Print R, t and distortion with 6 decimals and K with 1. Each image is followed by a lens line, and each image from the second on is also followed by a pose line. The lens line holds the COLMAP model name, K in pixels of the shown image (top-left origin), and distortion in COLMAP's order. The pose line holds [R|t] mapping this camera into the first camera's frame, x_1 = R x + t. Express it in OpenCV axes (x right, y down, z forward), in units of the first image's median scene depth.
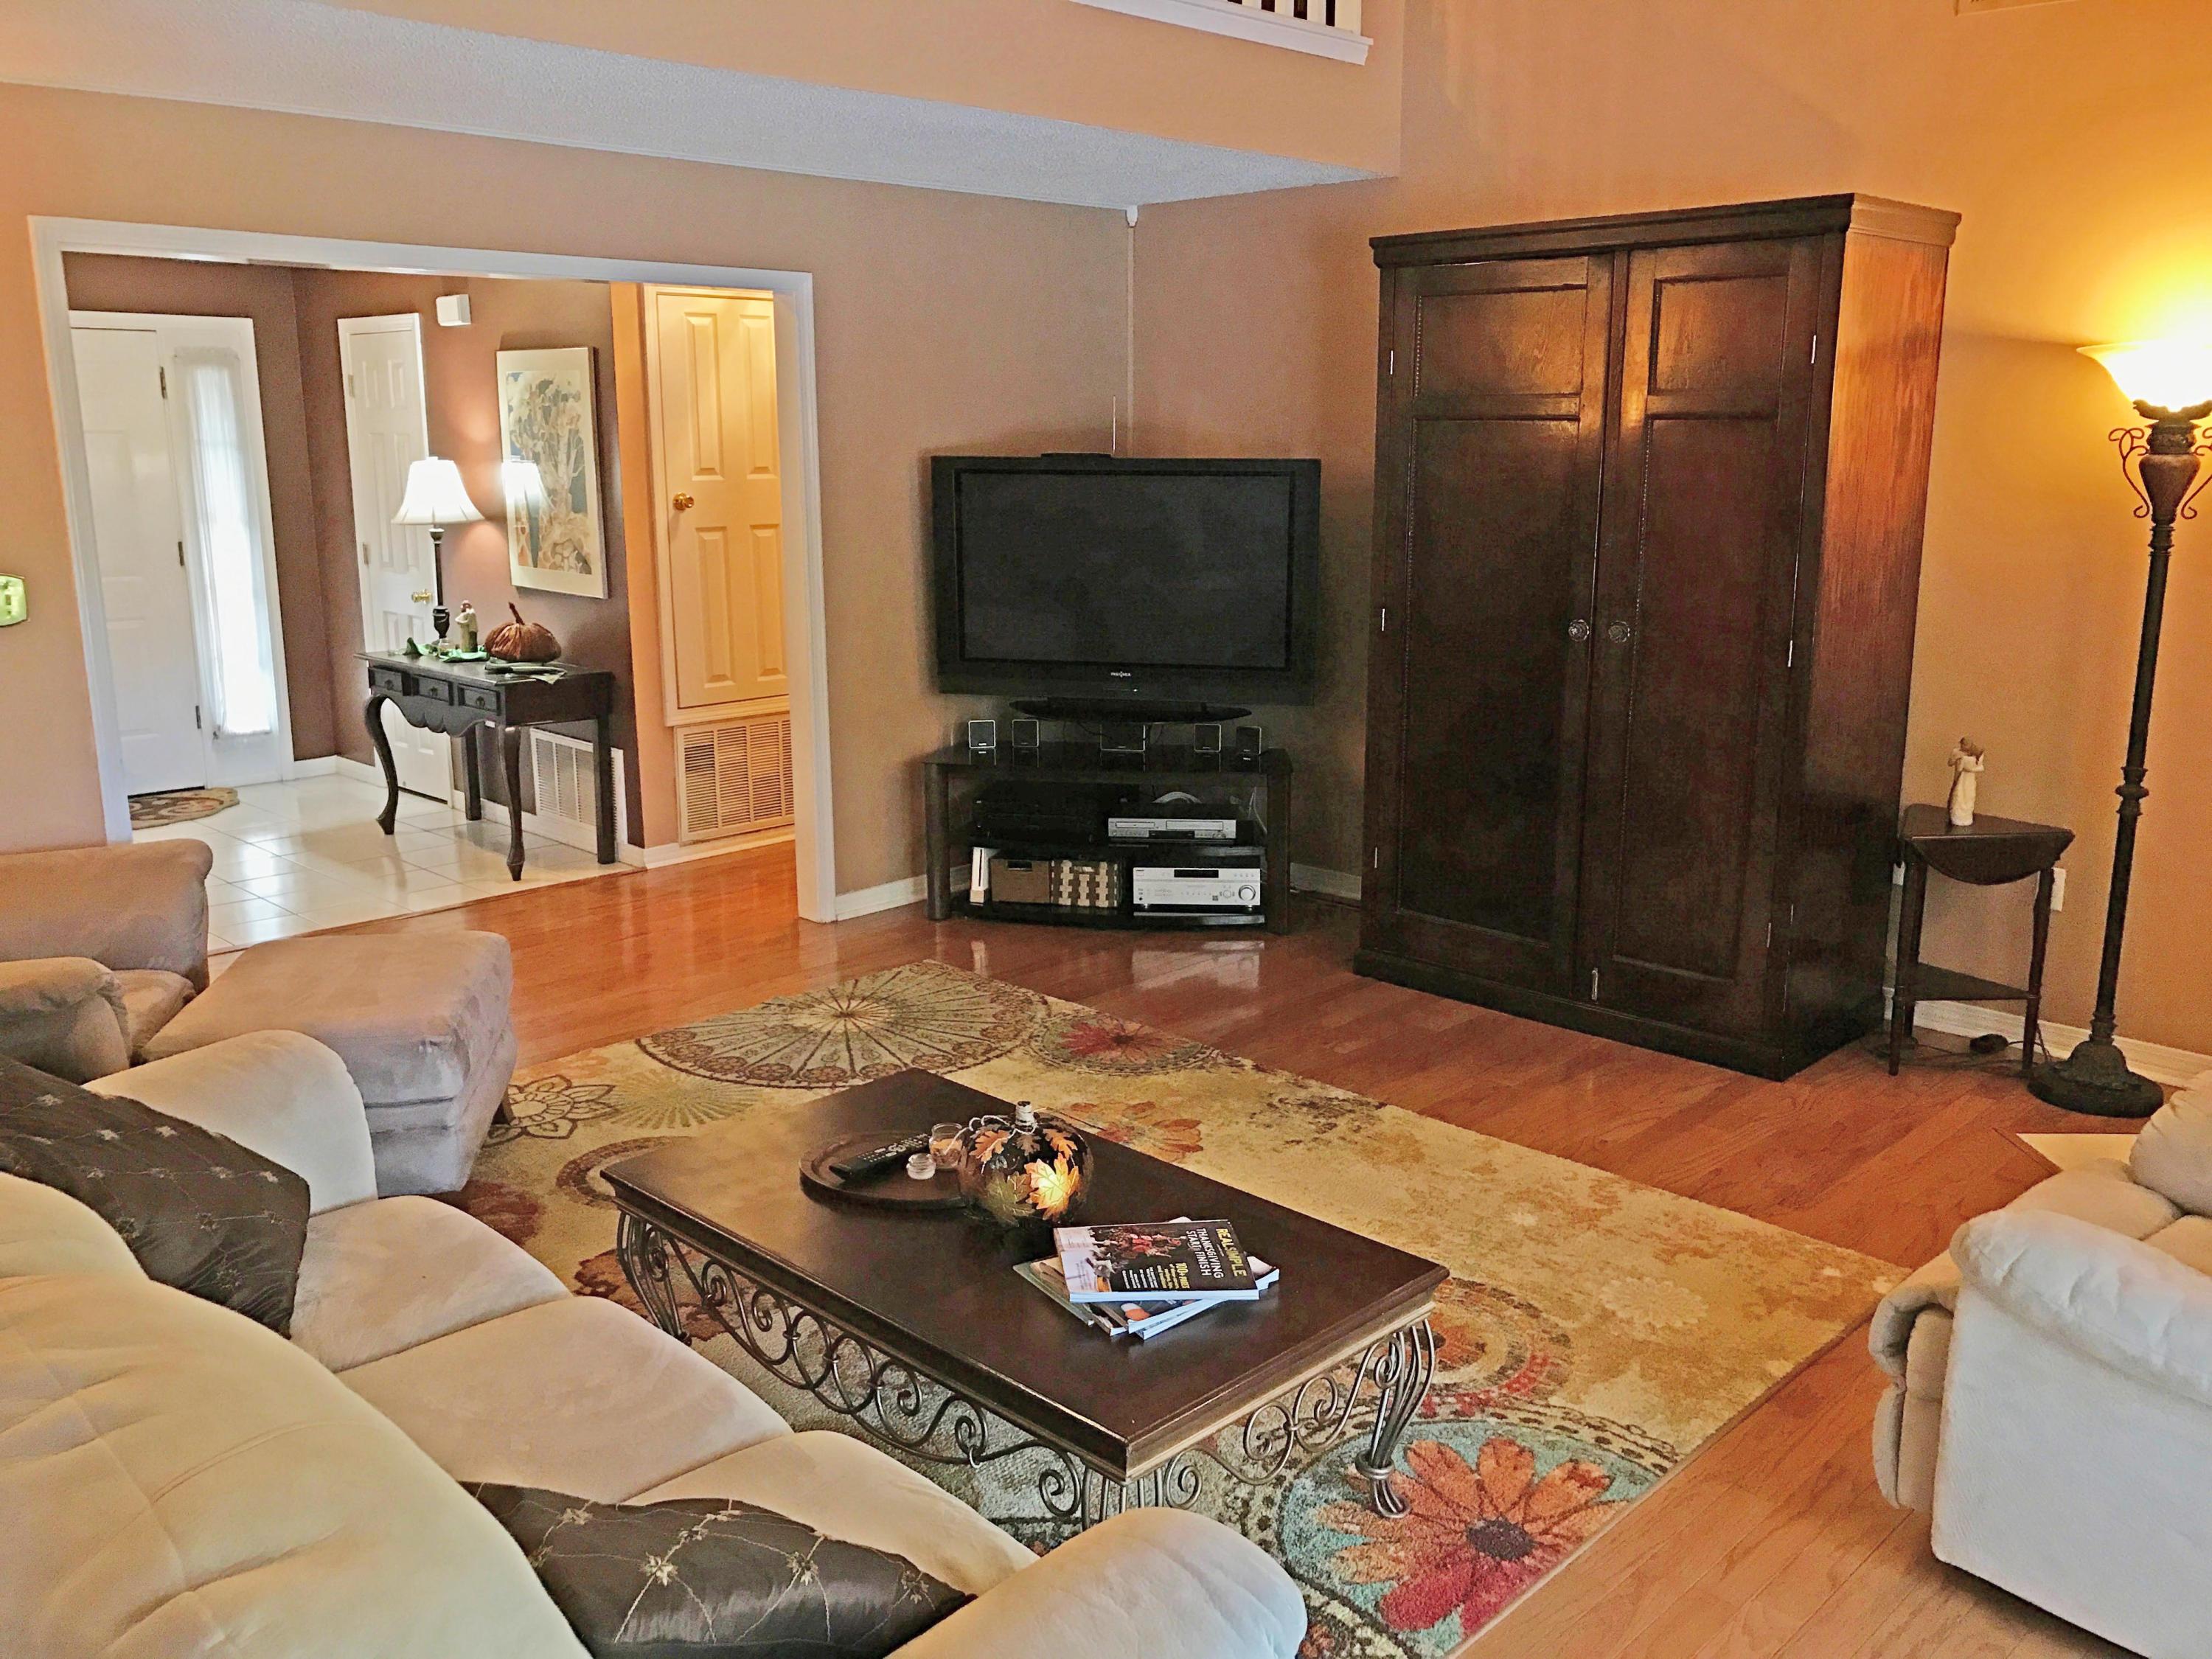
lens RADIAL K [[1834.7, 0, 1107.0], [0, 1834.7, 789.3], [0, 0, 1]] dist [0.089673, -0.089087]
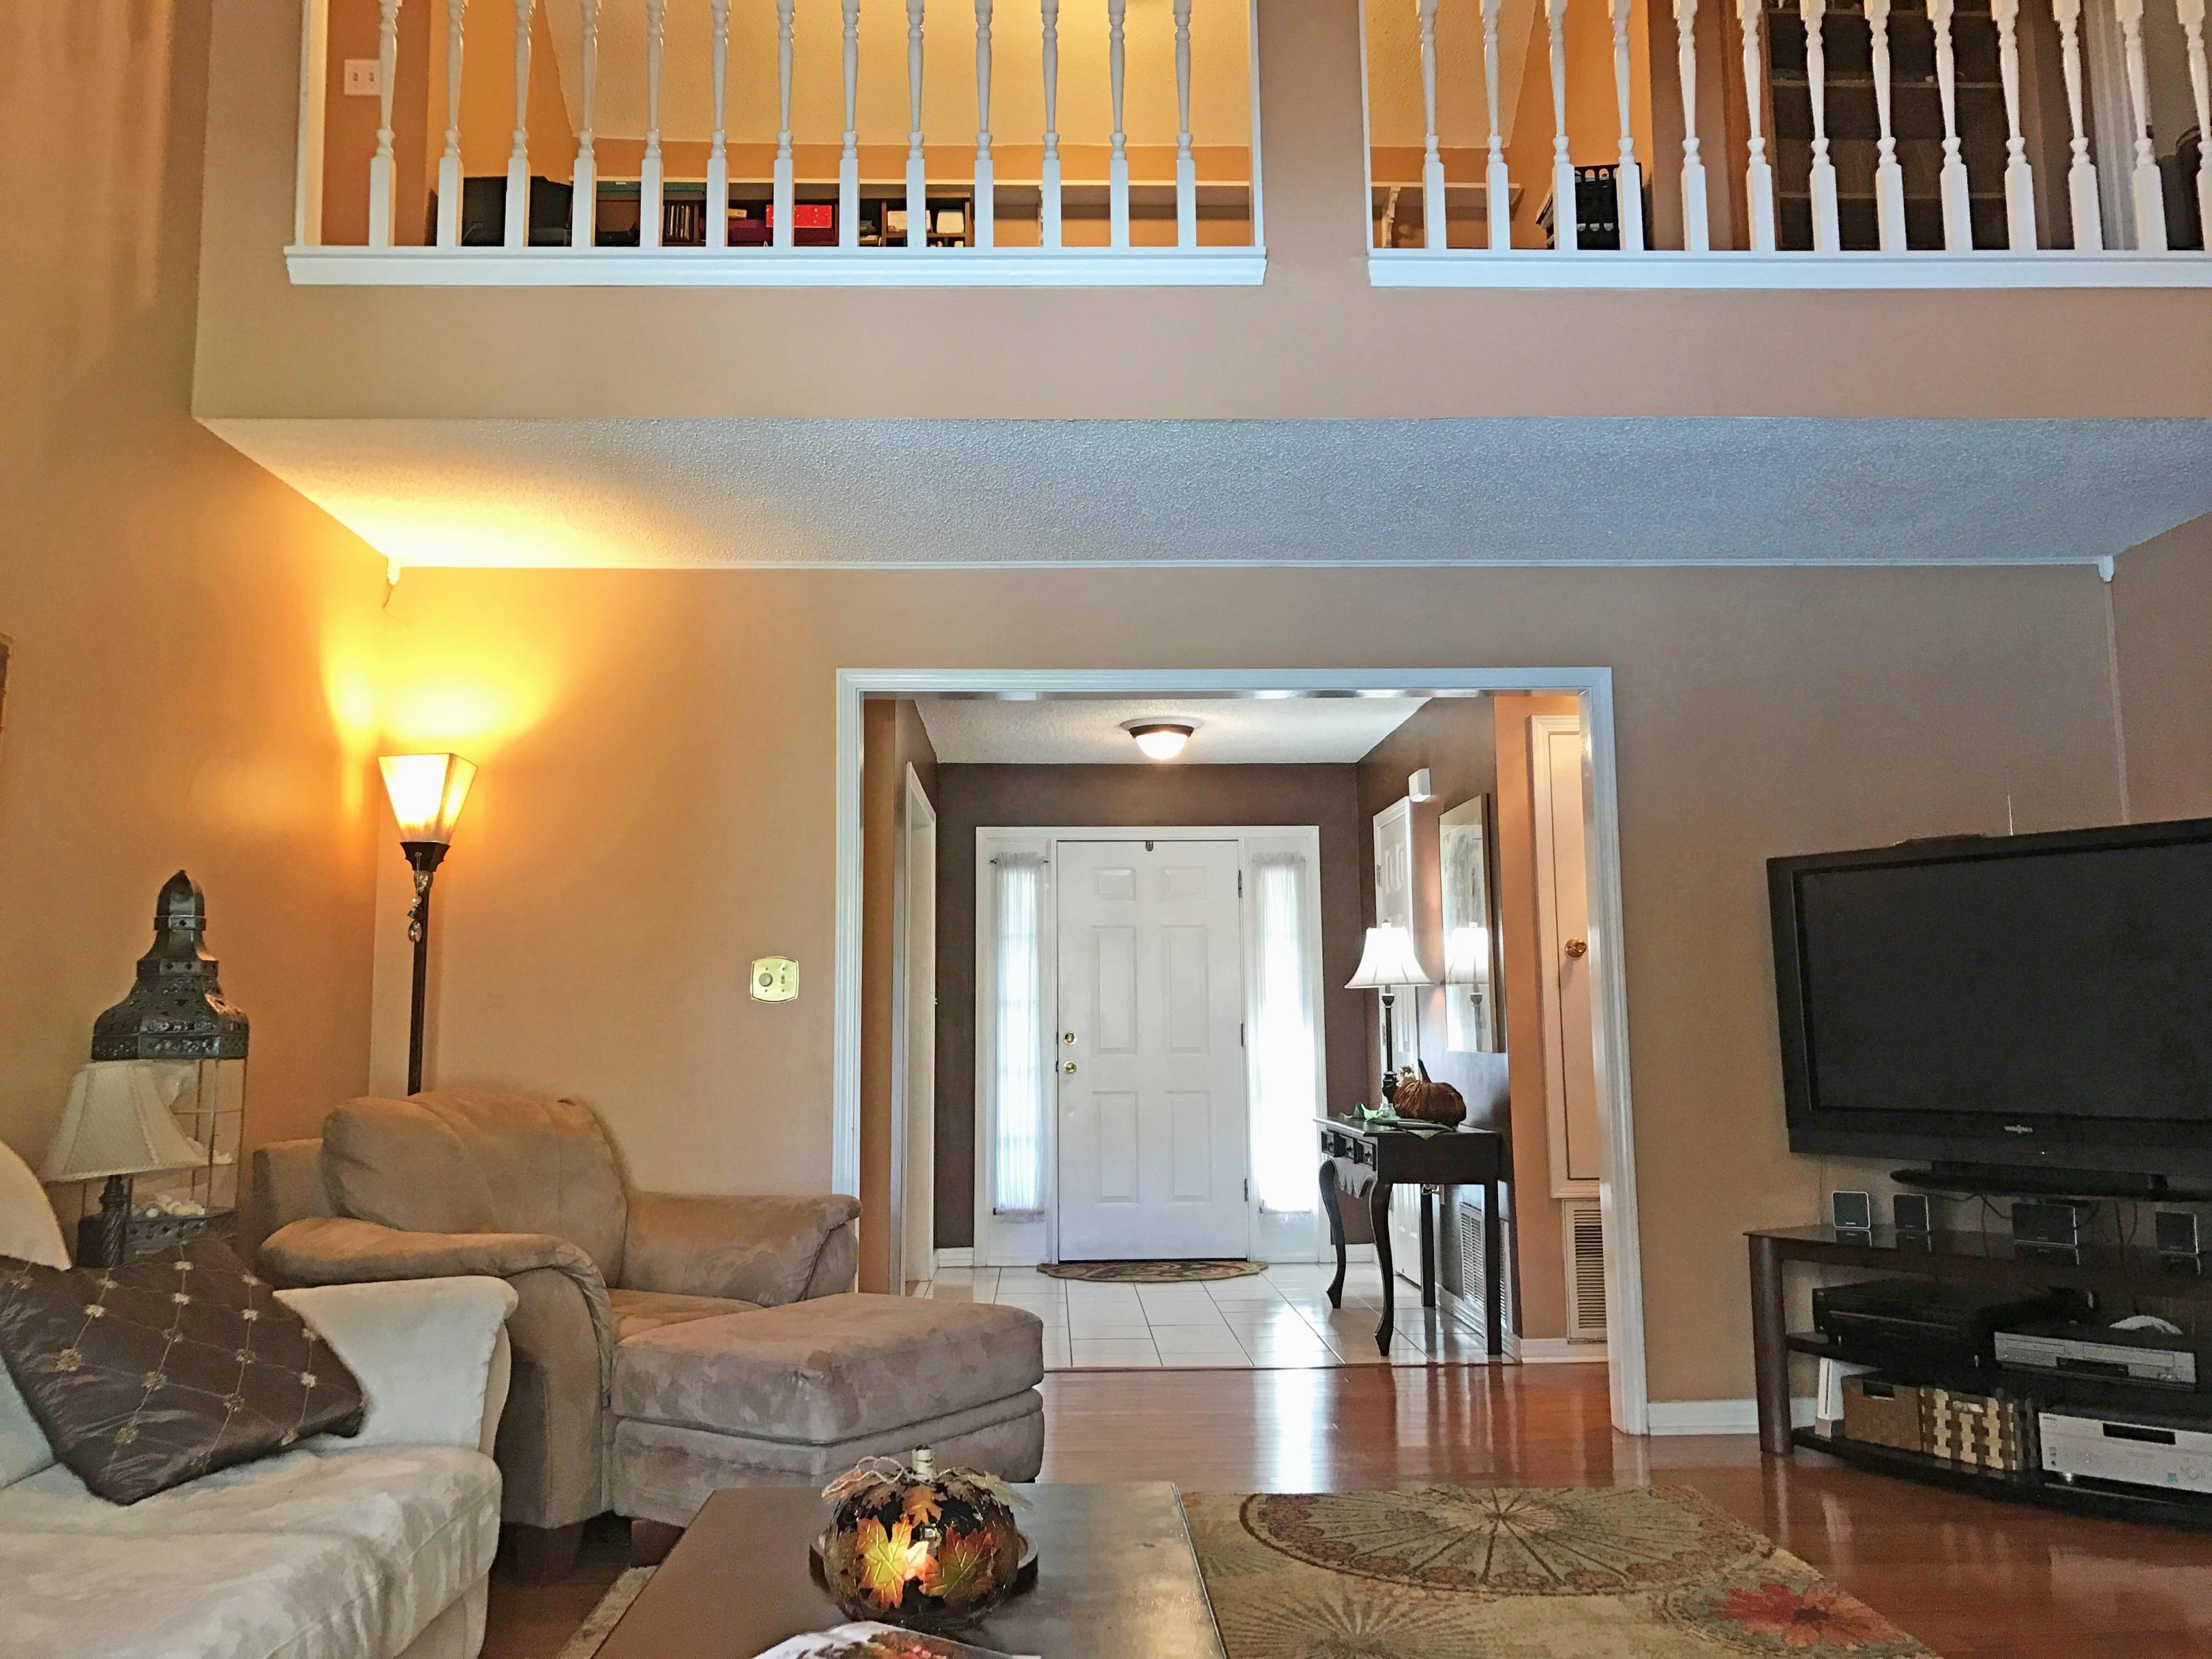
lens RADIAL K [[1834.7, 0, 1107.0], [0, 1834.7, 789.3], [0, 0, 1]] dist [0.089673, -0.089087]
pose [[0.729612, -0.099378, -0.676602, 0.256543], [-0.122482, 0.954397, -0.272258, 0.053369], [0.672803, 0.281514, 0.684168, 0.218854]]
